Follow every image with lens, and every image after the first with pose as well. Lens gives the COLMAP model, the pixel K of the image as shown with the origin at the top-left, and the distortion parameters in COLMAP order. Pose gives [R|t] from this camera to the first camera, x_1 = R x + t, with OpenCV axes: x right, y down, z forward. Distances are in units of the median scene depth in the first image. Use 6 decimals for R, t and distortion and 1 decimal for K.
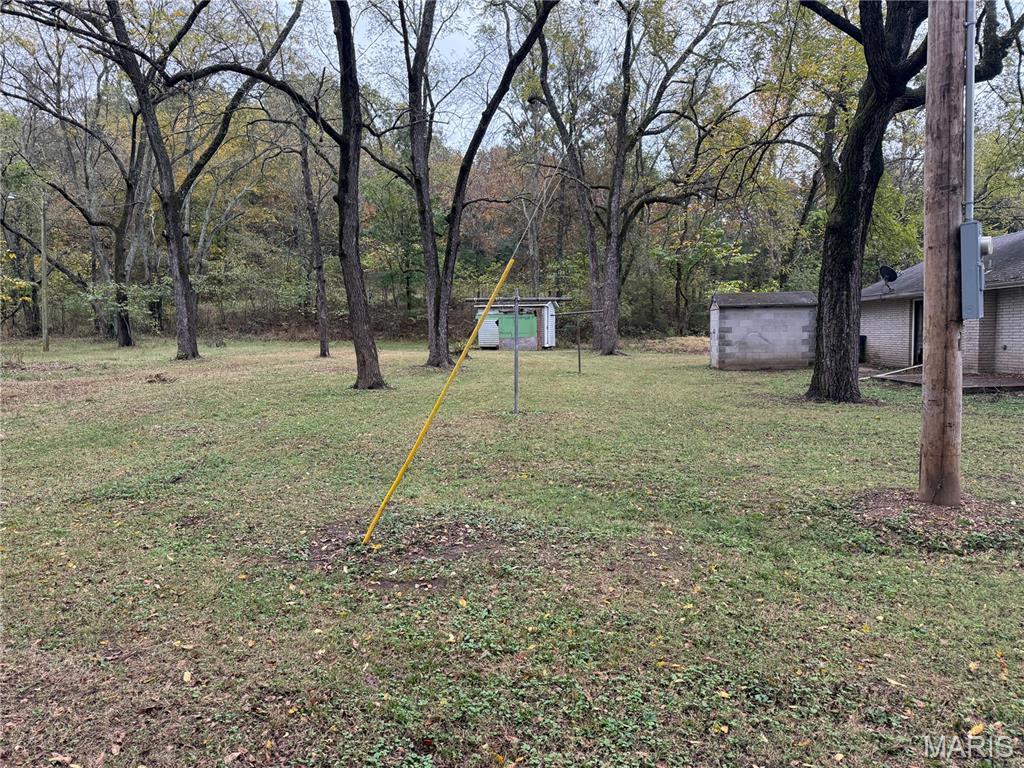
lens RADIAL K [[723.0, 0, 517.9], [0, 723.0, 388.1], [0, 0, 1]] dist [0.059127, -0.056204]
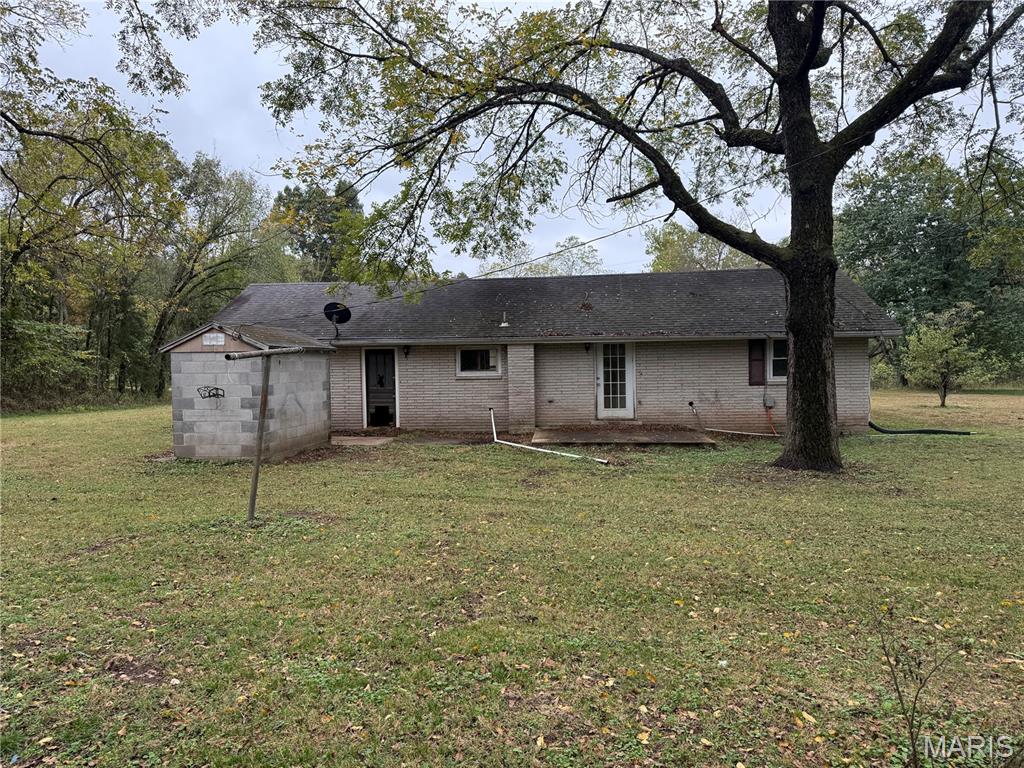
lens RADIAL K [[723.0, 0, 512.2], [0, 723.0, 389.6], [0, 0, 1]] dist [0.059127, -0.056204]
pose [[0.017092, -0.024890, 0.999544, -0.997623], [0.088858, 0.995772, 0.023277, -0.293953], [-0.995898, 0.088420, 0.019231, 3.087835]]
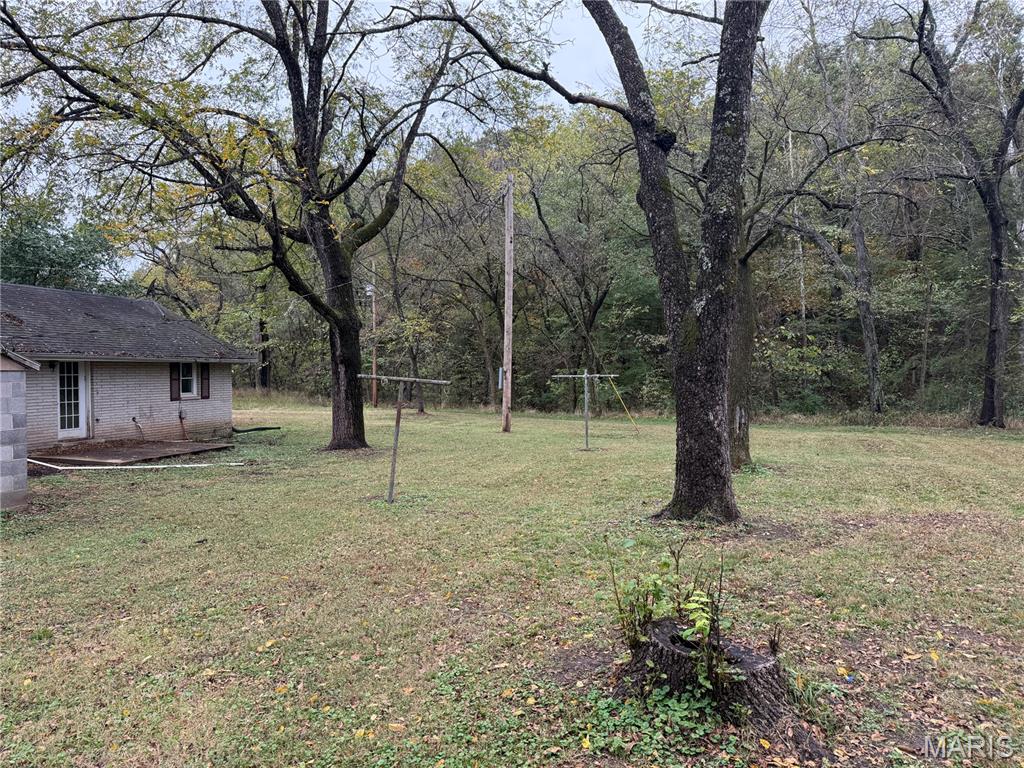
lens RADIAL K [[723.0, 0, 510.4], [0, 723.0, 388.9], [0, 0, 1]] dist [0.059127, -0.056204]
pose [[-0.977442, 0.001640, 0.211198, -0.367923], [0.022501, 0.995088, 0.096408, -0.514675], [-0.210003, 0.098985, -0.972677, 5.233840]]
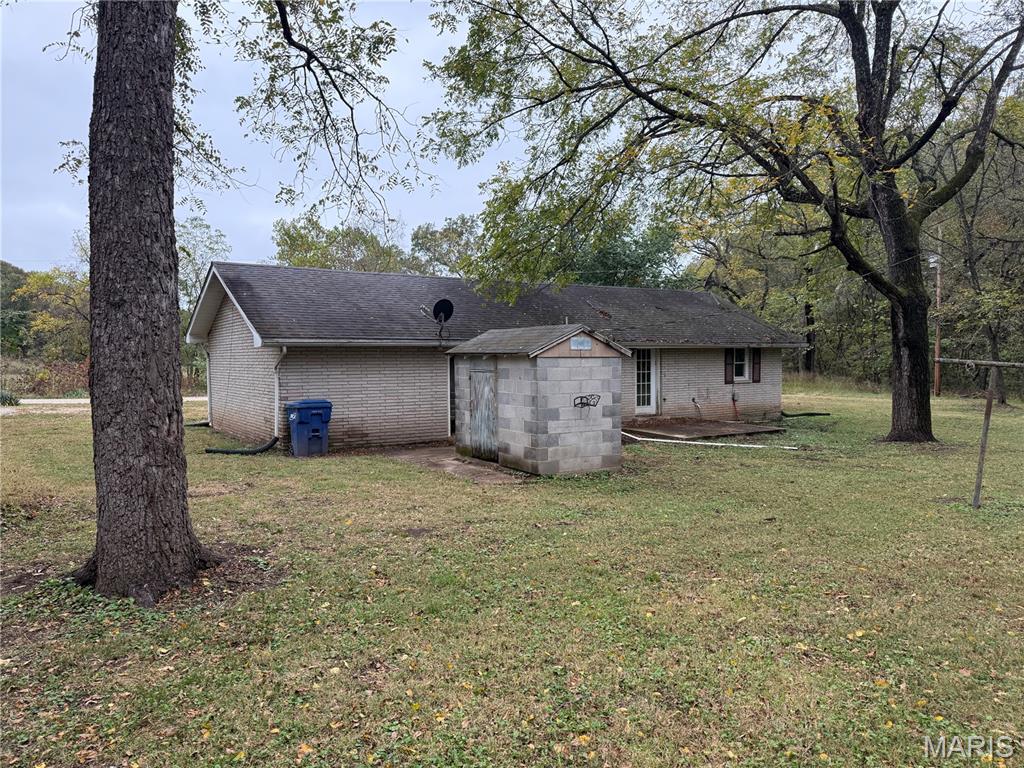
lens RADIAL K [[723.0, 0, 515.4], [0, 723.0, 384.8], [0, 0, 1]] dist [0.059127, -0.056204]
pose [[-0.605494, -0.019261, 0.795617, -0.346717], [0.070342, 0.994499, 0.077609, -0.516707], [-0.792735, 0.102957, -0.600809, 5.261032]]
